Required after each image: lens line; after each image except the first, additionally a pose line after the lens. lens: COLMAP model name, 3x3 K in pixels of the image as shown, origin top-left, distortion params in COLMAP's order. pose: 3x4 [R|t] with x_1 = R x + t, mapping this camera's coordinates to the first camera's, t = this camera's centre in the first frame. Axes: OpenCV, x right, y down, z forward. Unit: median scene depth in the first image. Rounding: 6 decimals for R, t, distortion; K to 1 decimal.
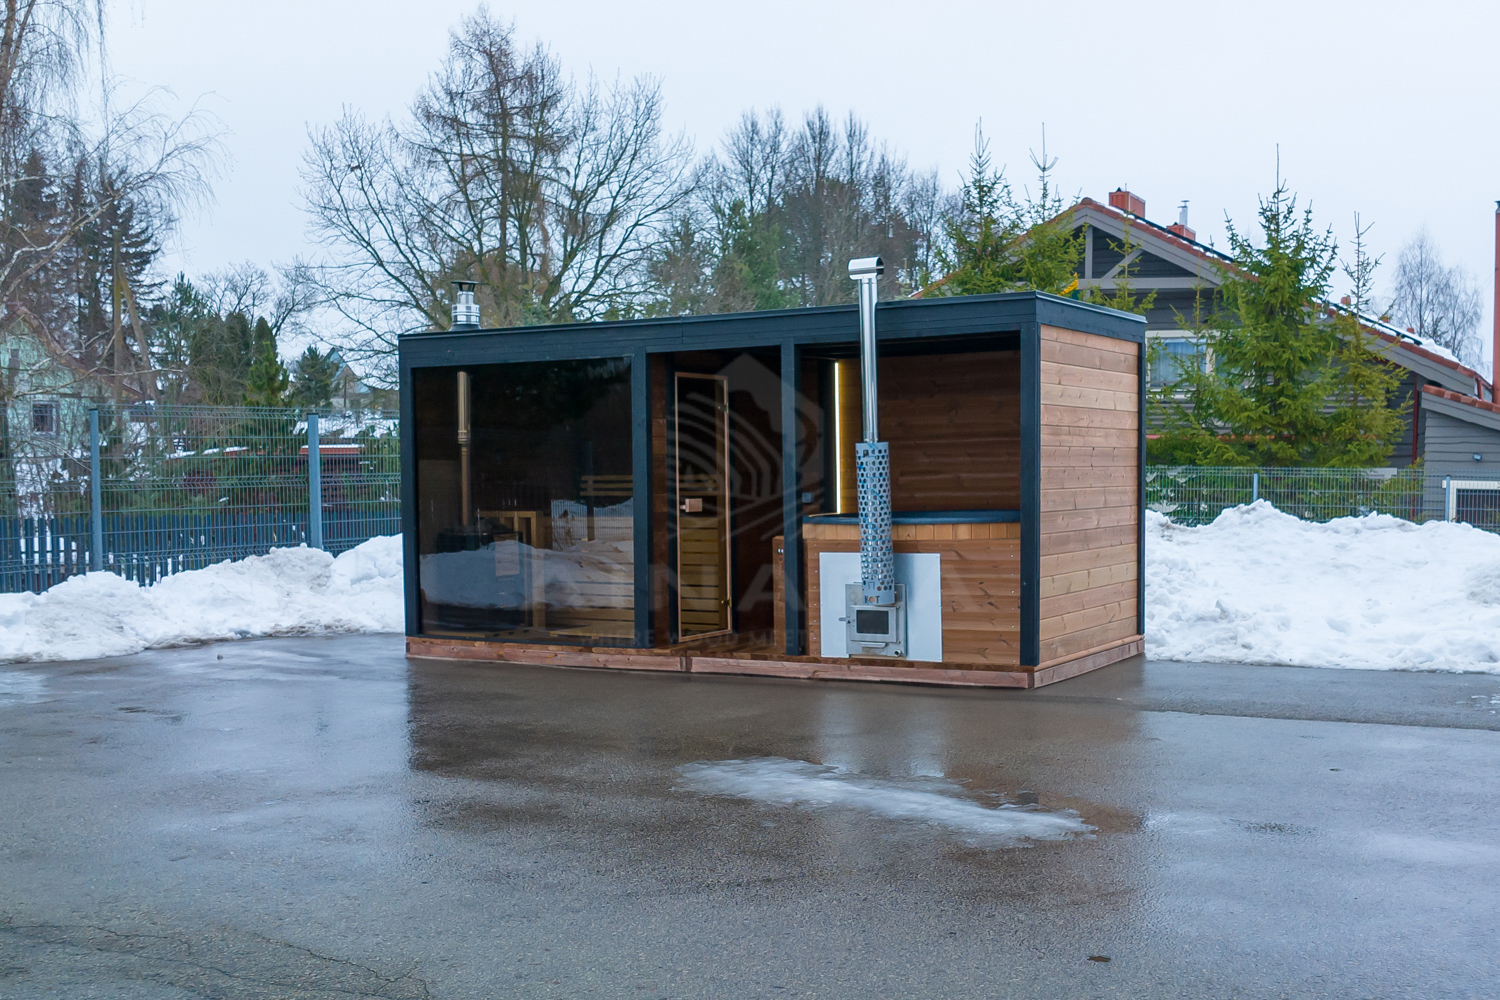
lens RADIAL K [[1651.6, 0, 801.8], [0, 1651.6, 547.3], [0, 0, 1]] dist [0.002786, 0.006697]
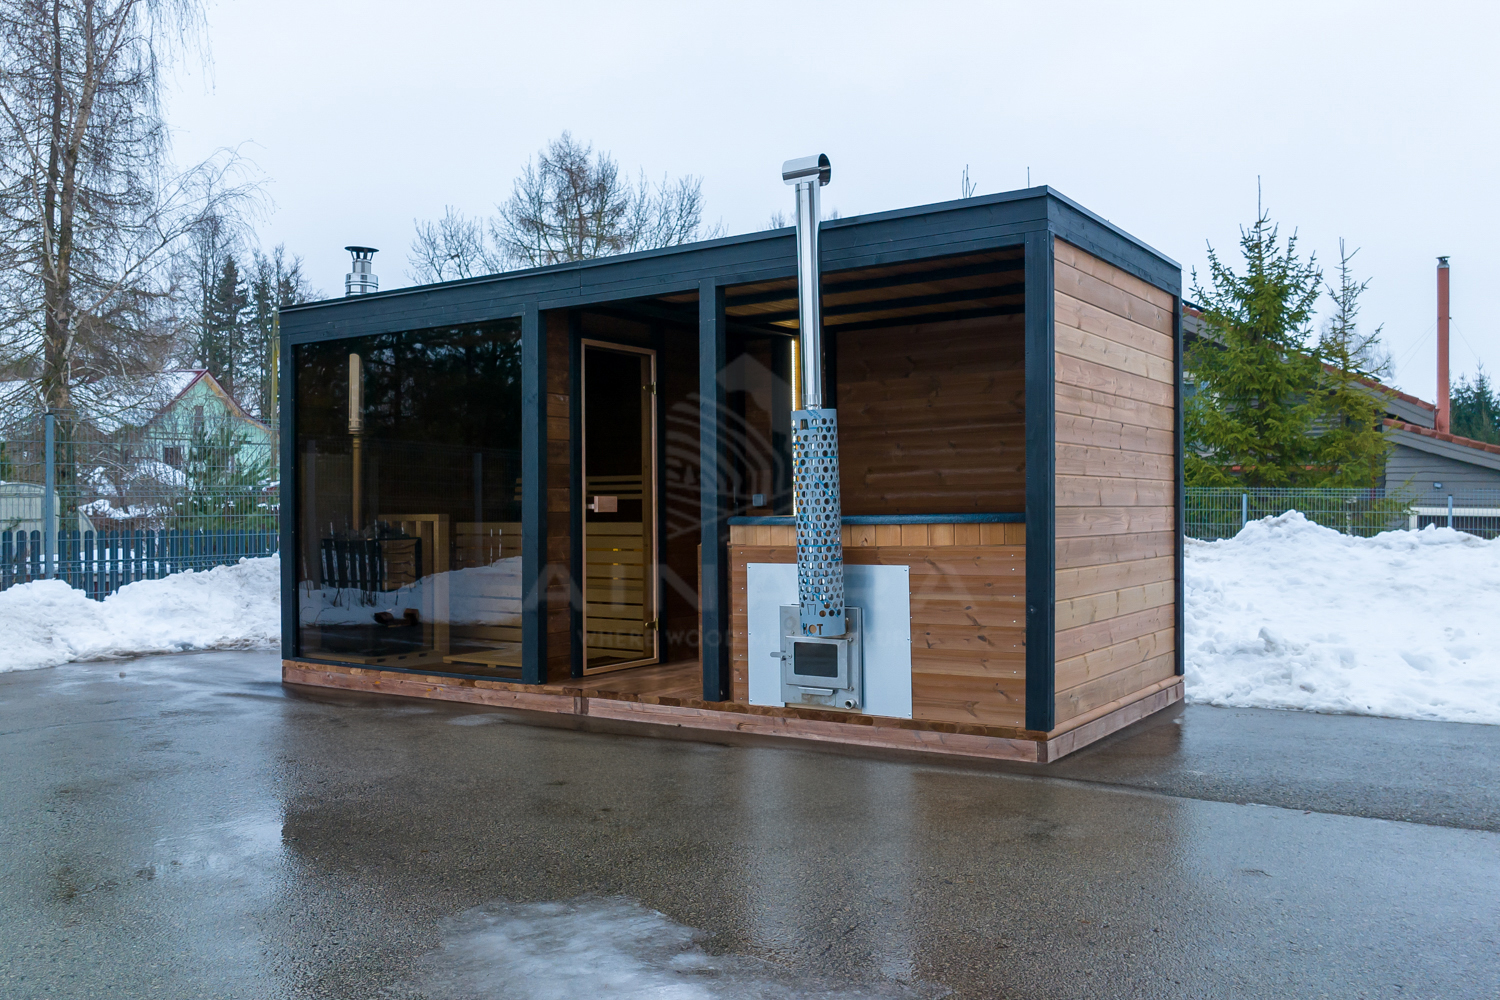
lens RADIAL K [[1261.0, 0, 704.3], [0, 1261.0, 501.2], [0, 0, 1]] dist [-0.005110, -0.012858]
pose [[0.995182, 0.003684, -0.097979, 0.040535], [-0.008766, 0.998635, -0.051487, 0.004061], [0.097656, 0.052098, 0.993856, 0.372300]]
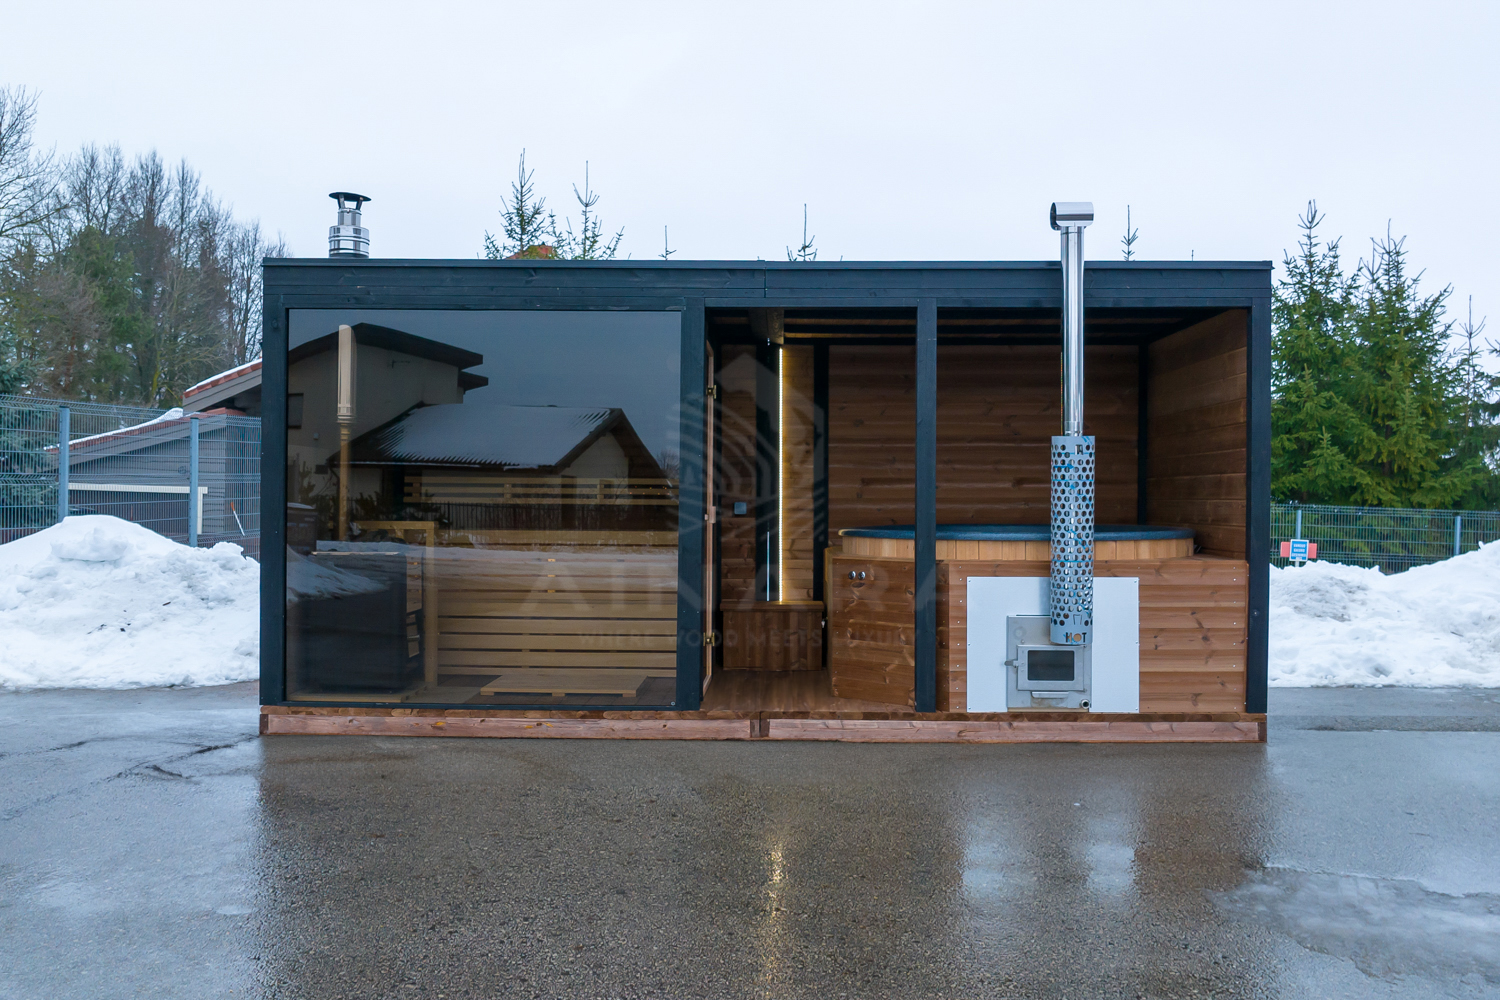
lens RADIAL K [[1330.3, 0, 750.0], [0, 1330.3, 500.0], [0, 0, 1]] dist [-0.008303, -0.003054]
pose [[0.881867, 0.017600, 0.471170, -0.320899], [0.003838, 0.999002, -0.044499, -0.004686], [-0.471483, 0.041050, 0.880919, 0.427882]]
